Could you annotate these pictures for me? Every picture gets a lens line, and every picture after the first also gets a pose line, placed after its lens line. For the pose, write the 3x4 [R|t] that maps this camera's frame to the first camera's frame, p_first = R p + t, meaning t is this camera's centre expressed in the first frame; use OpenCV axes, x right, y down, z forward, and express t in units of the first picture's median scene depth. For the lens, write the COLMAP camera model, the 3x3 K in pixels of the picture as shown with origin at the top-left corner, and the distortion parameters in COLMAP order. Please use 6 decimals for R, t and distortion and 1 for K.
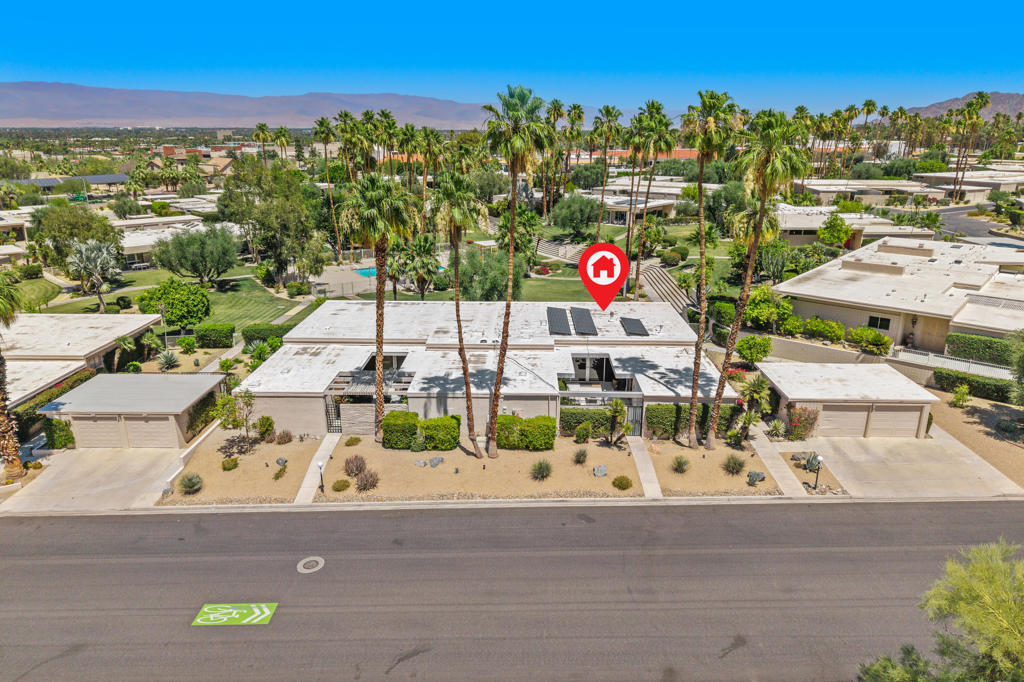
lens RADIAL K [[702.5, 0, 534.1], [0, 702.5, 344.3], [0, 0, 1]] dist [0.020064, 0.002007]
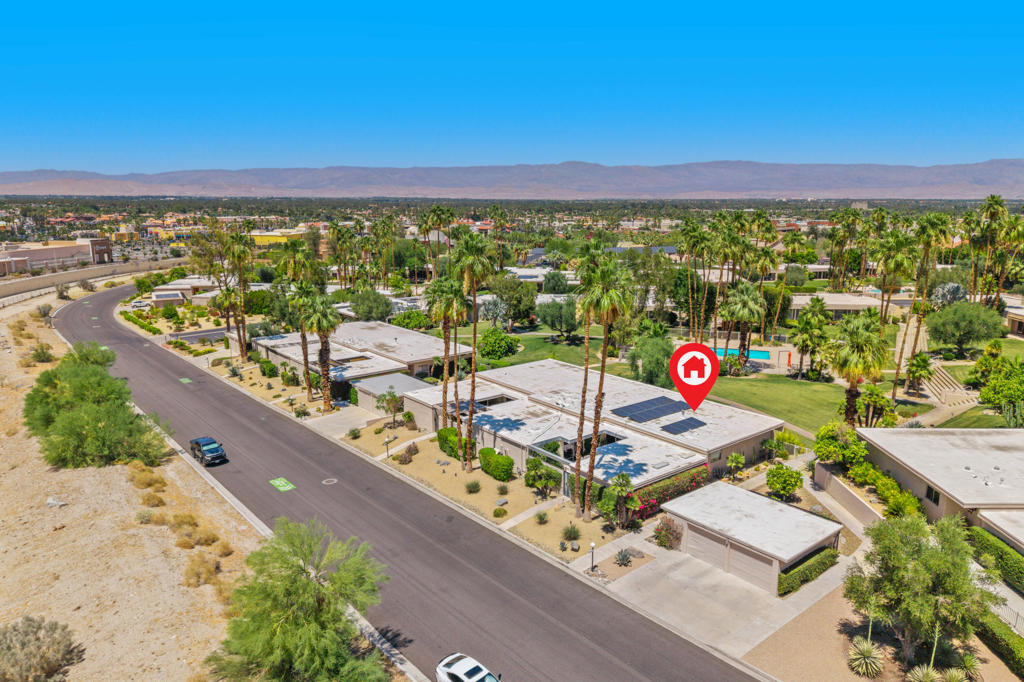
lens RADIAL K [[723.6, 0, 512.0], [0, 723.6, 341.0], [0, 0, 1]] dist [0.026250, -0.005846]
pose [[0.638321, 0.159549, -0.753054, 0.974338], [-0.235047, 0.971961, 0.006692, -0.121672], [0.733007, 0.172732, 0.657925, 0.025780]]
